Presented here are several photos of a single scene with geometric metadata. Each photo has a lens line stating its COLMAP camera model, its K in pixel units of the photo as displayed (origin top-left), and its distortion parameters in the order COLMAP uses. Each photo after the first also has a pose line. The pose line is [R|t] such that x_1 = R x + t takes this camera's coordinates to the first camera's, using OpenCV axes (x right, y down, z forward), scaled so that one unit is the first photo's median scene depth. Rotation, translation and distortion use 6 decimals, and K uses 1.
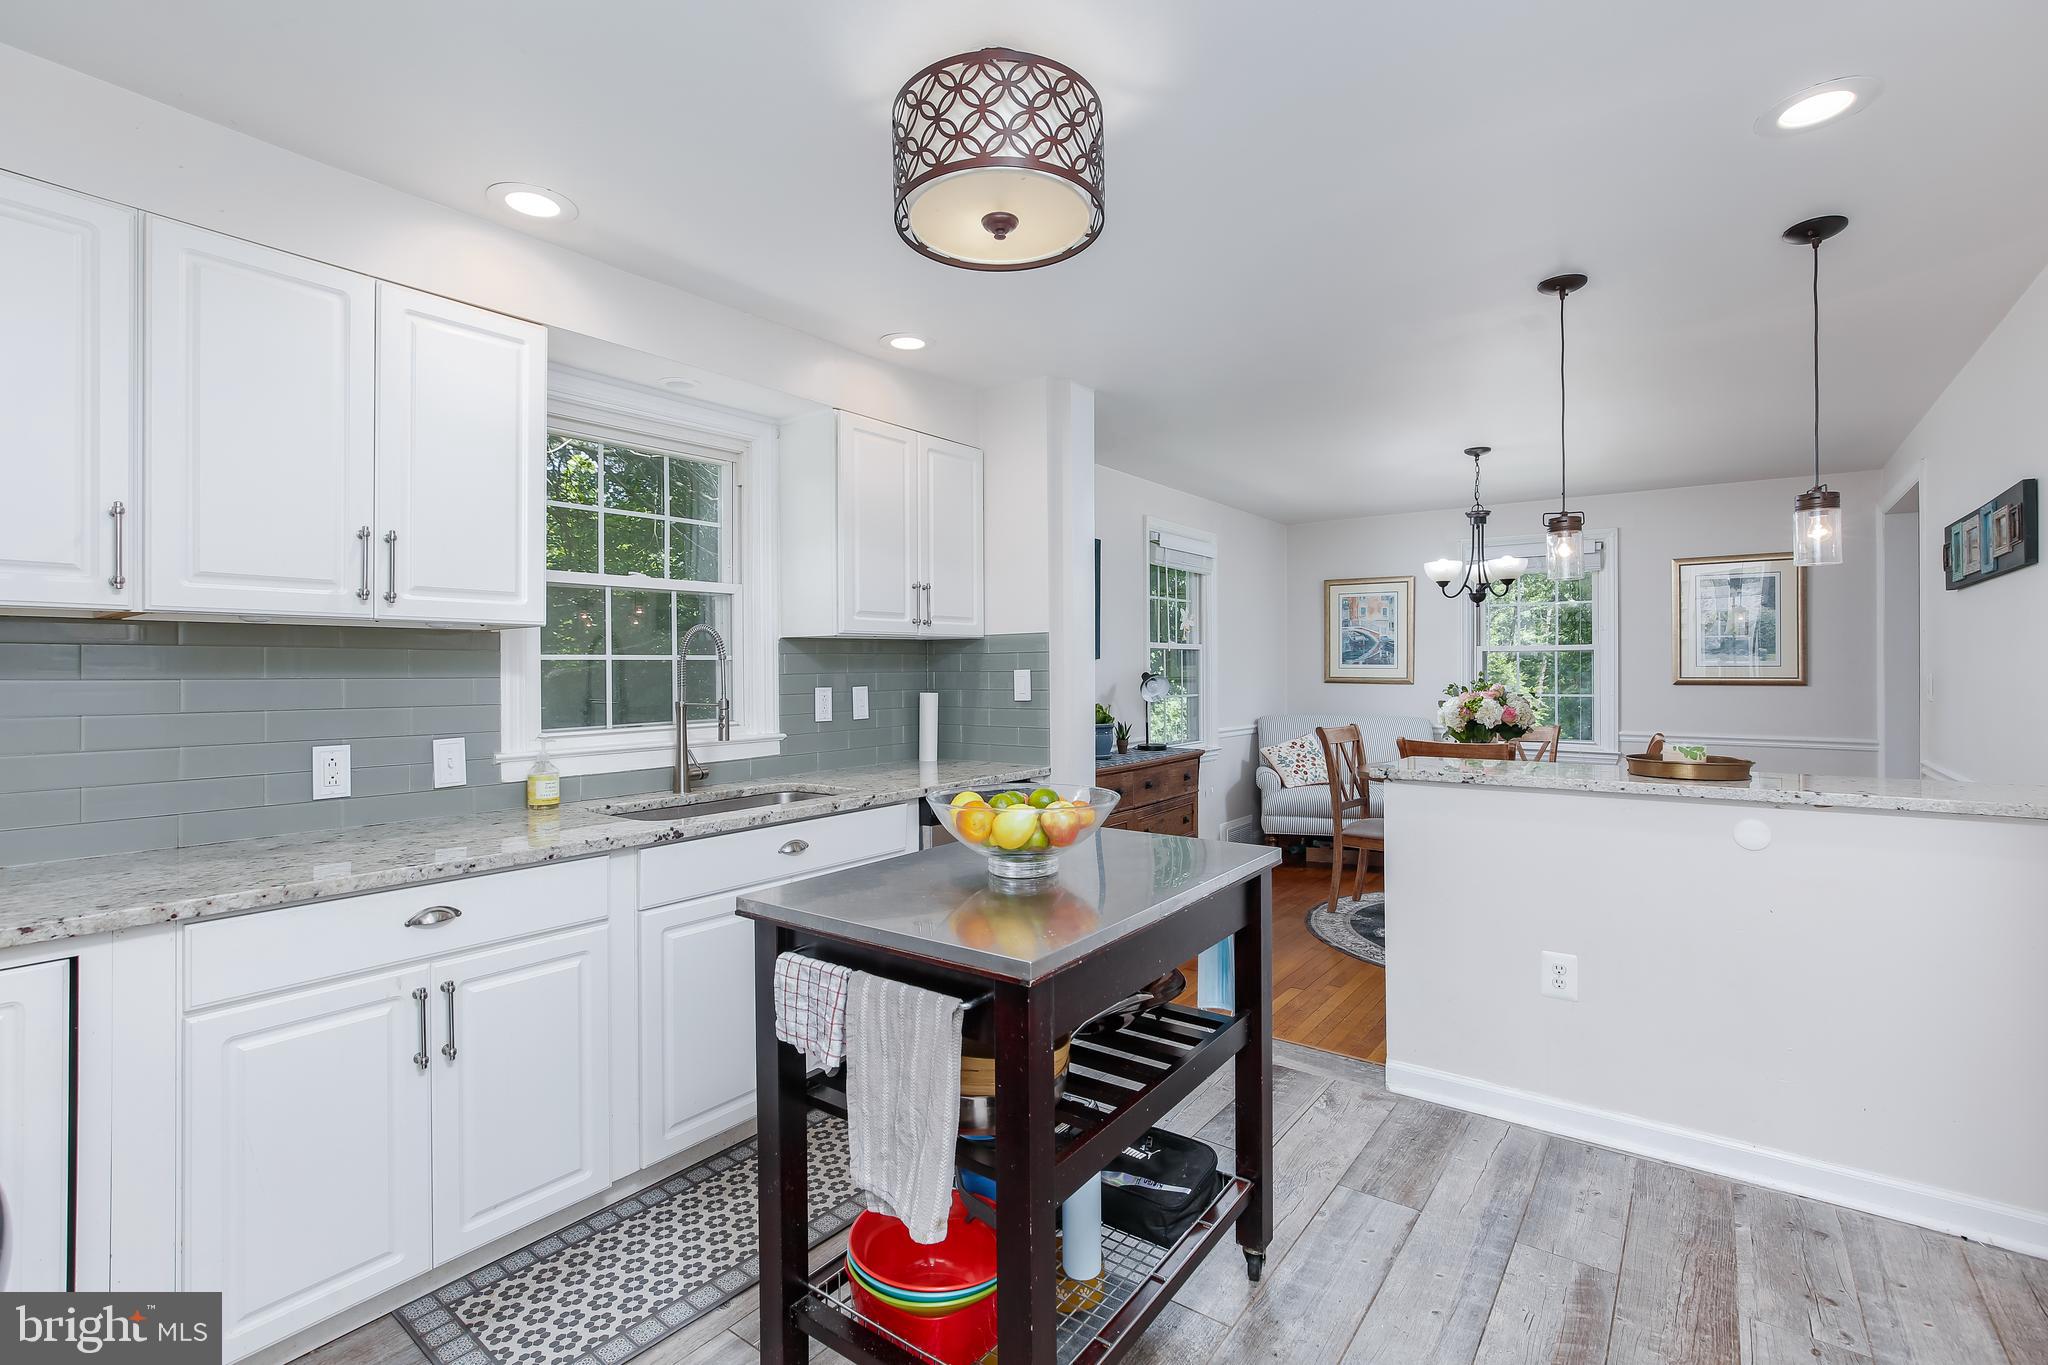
lens RADIAL K [[926.2, 0, 1028.8], [0, 926.2, 667.3], [0, 0, 1]] dist [-0.017624, 0.007690]
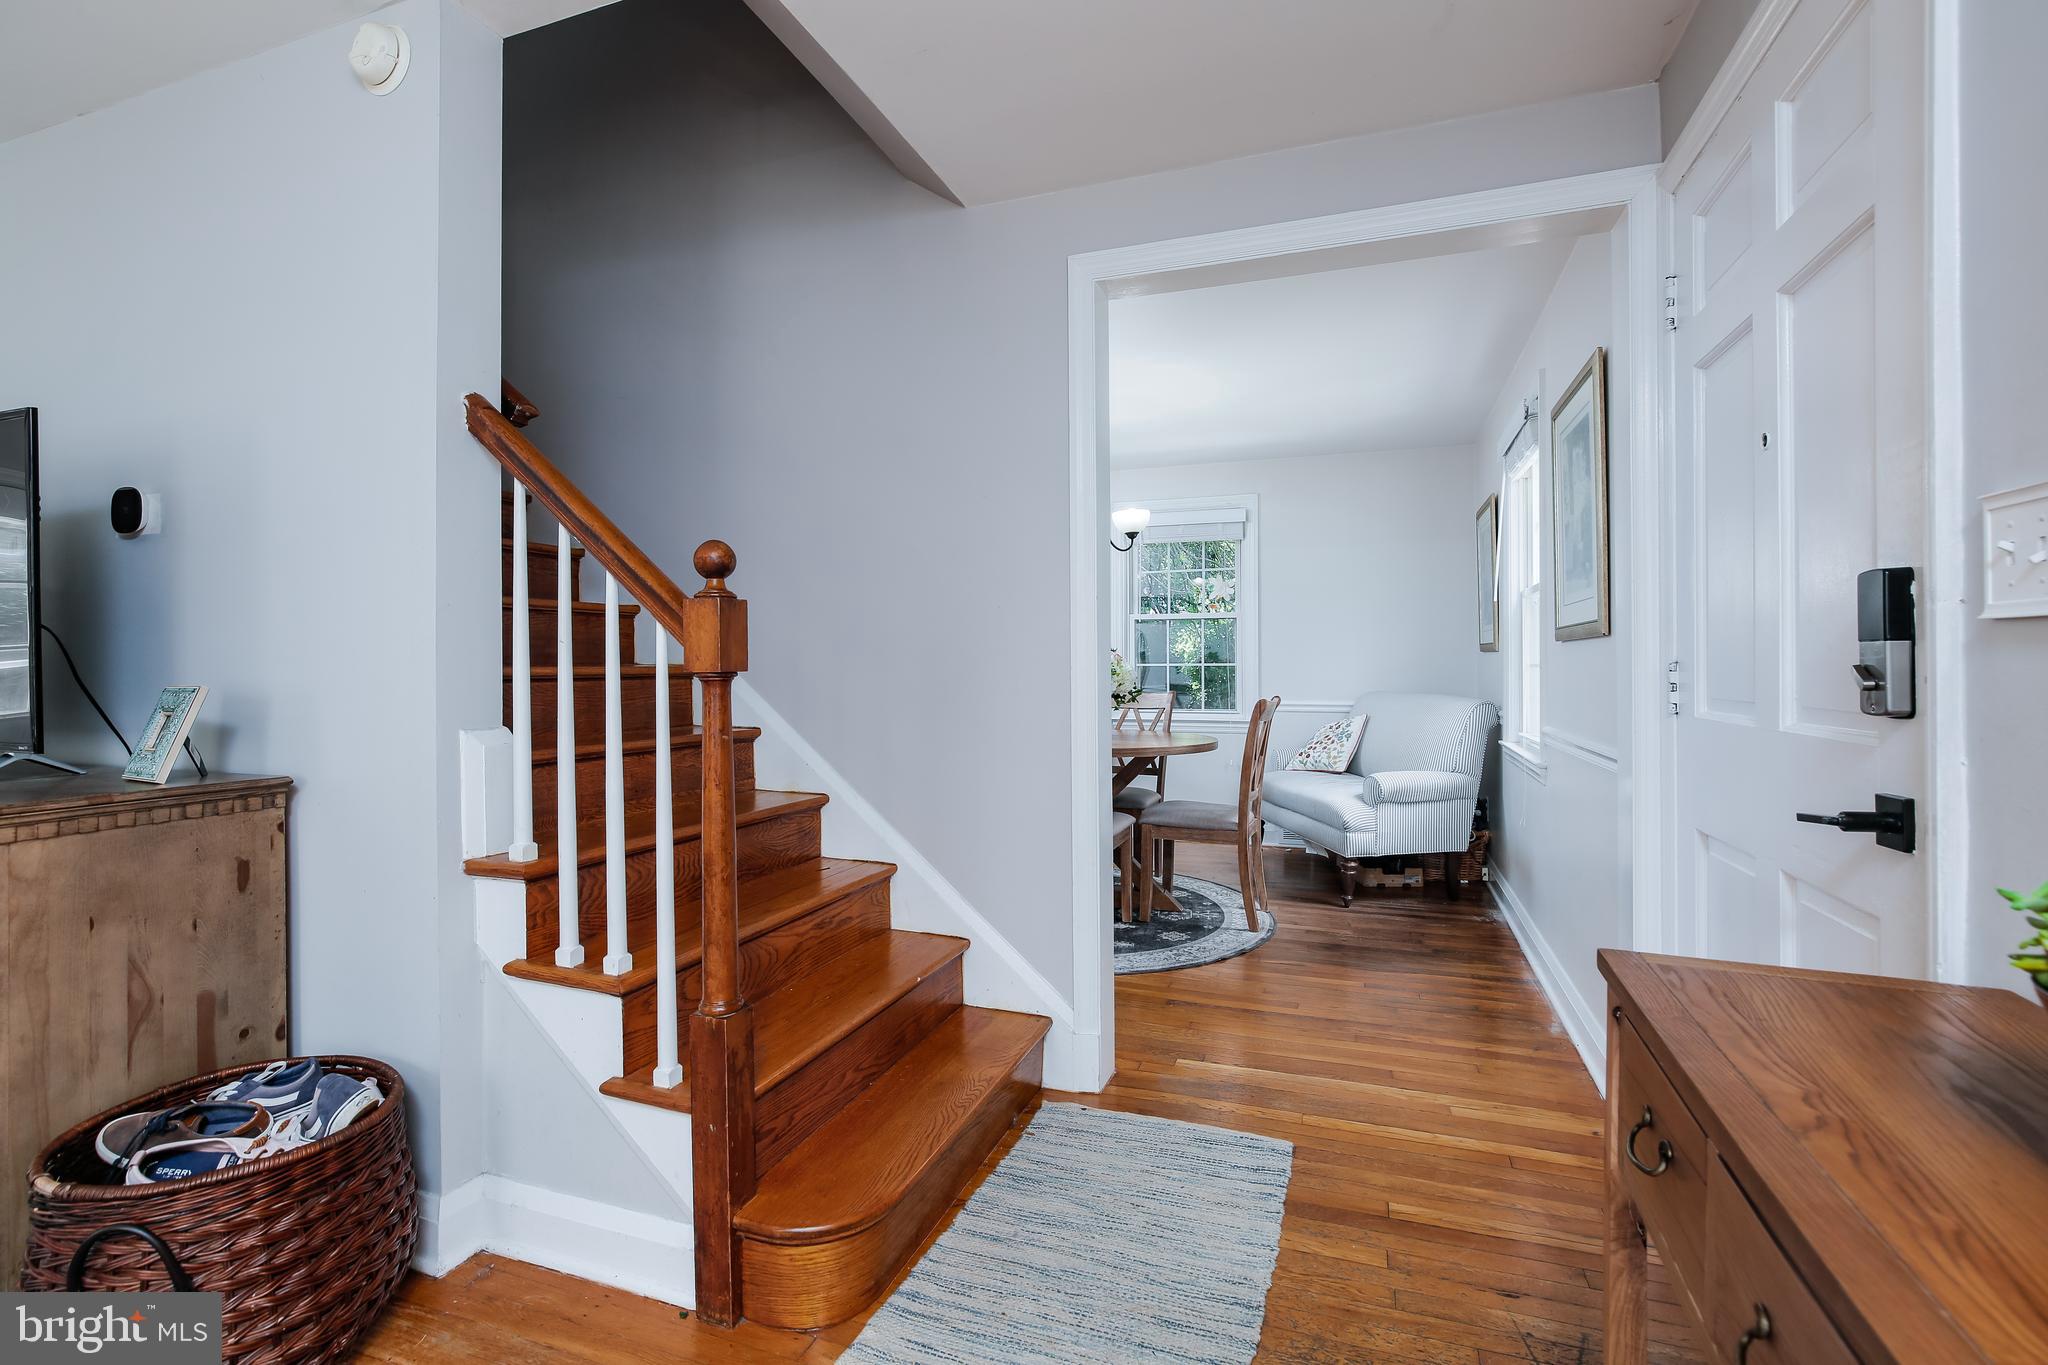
lens RADIAL K [[926.2, 0, 1028.8], [0, 926.2, 667.3], [0, 0, 1]] dist [-0.017624, 0.007690]
pose [[0.293633, 0.001793, -0.955917, 1.403041], [0.004600, 0.999984, 0.003289, 0.038302], [0.955907, -0.005363, 0.293620, 0.679120]]
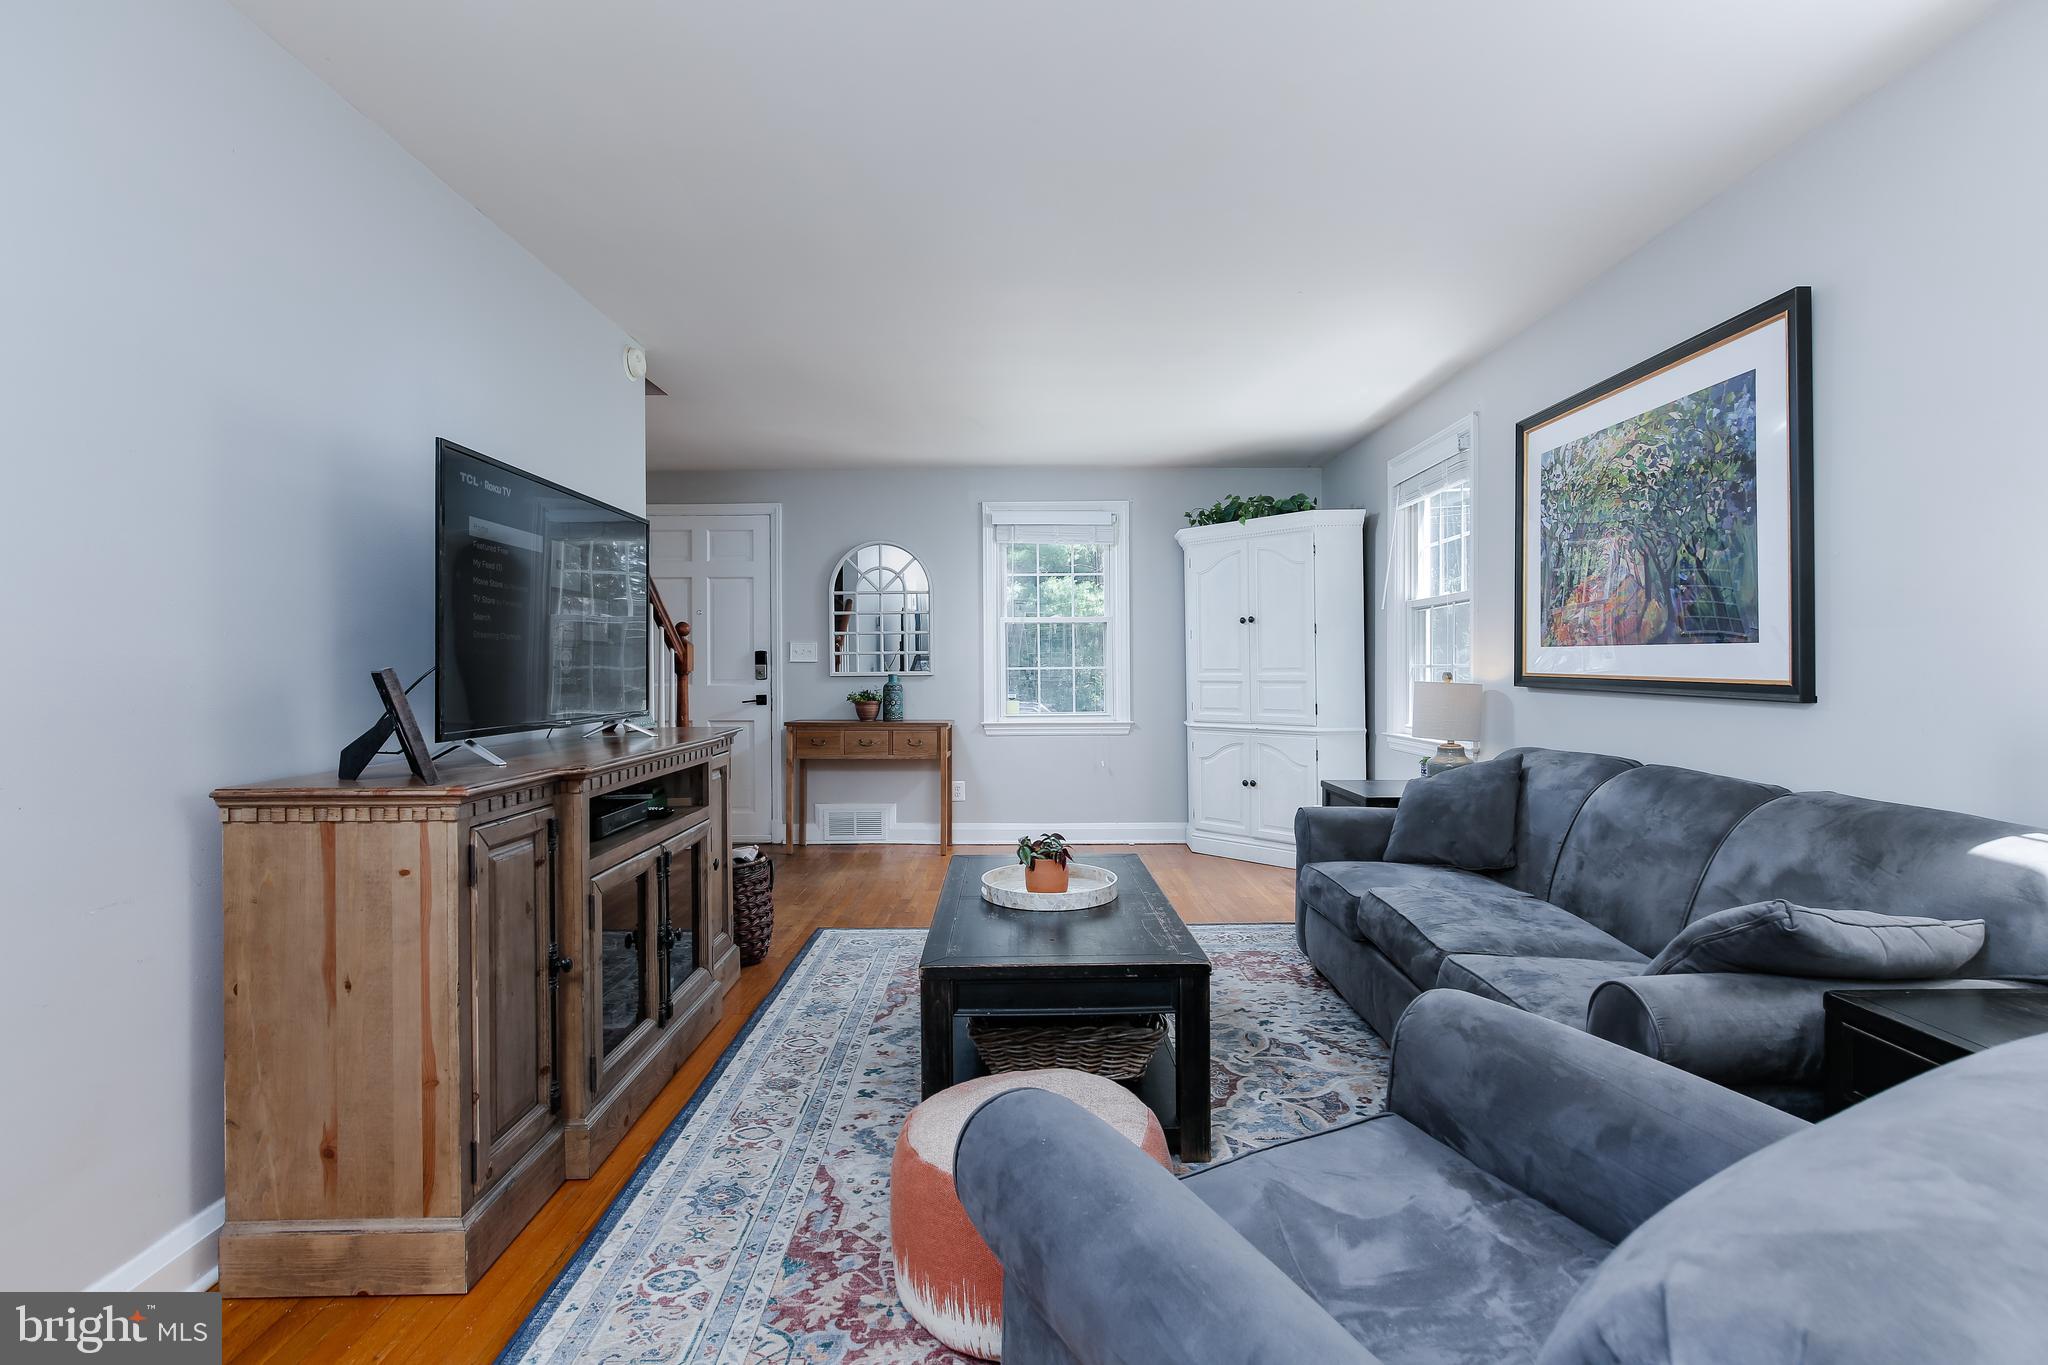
lens RADIAL K [[926.2, 0, 1028.8], [0, 926.2, 667.3], [0, 0, 1]] dist [-0.017624, 0.007690]
pose [[0.794647, -0.000658, 0.607071, 0.734726], [0.002189, 0.999996, -0.001781, 0.039635], [-0.607068, 0.002744, 0.794646, -0.301391]]
